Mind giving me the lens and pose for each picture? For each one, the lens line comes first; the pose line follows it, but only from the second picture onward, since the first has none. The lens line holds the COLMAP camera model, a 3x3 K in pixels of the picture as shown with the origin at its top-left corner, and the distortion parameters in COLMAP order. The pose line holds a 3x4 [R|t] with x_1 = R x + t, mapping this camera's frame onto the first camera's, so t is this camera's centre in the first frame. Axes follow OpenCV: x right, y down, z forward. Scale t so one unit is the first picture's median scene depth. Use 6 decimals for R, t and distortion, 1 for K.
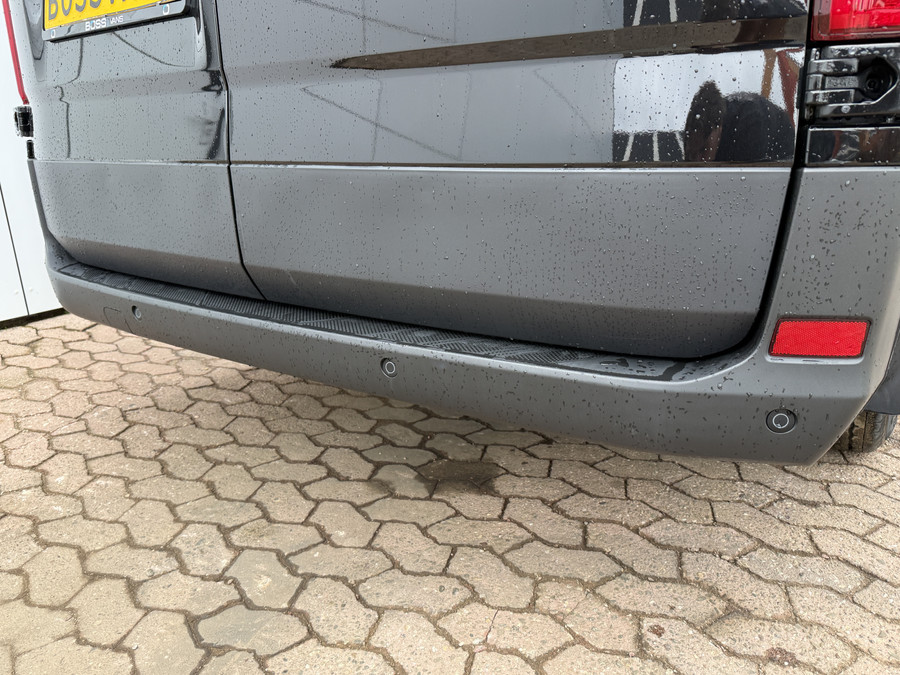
lens RADIAL K [[694.6, 0, 449.4], [0, 694.6, 355.9], [0, 0, 1]] dist [0.027471, -0.040872]
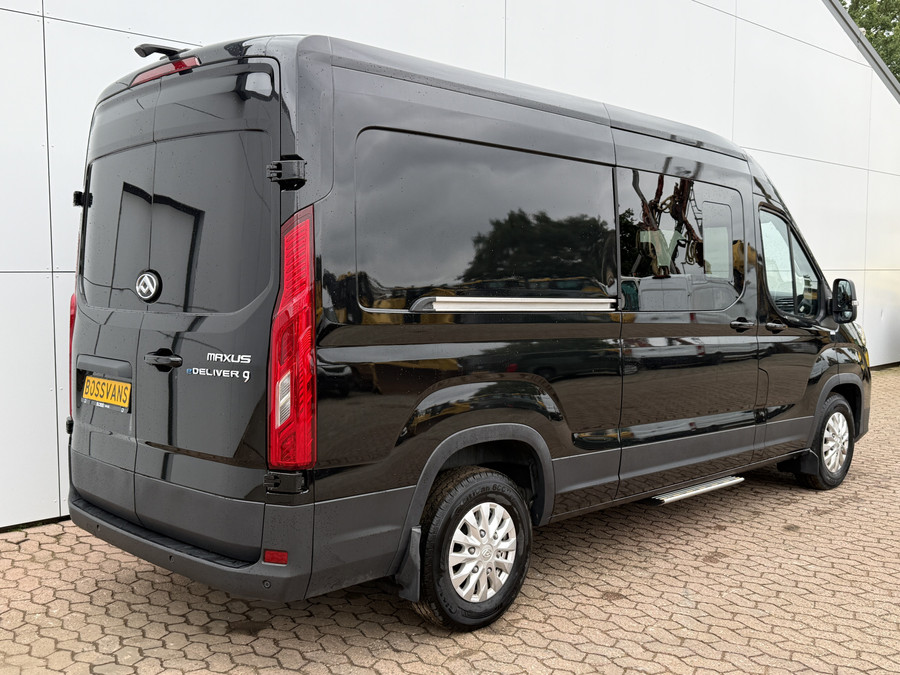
lens RADIAL K [[929.7, 0, 450.0], [0, 929.7, 337.5], [0, 0, 1]] dist [-0.018720, -0.008836]
pose [[0.984051, 0.034525, -0.174506, 0.961368], [-0.077418, 0.966330, -0.245381, -0.010762], [0.160159, 0.254977, 0.953591, -1.493314]]
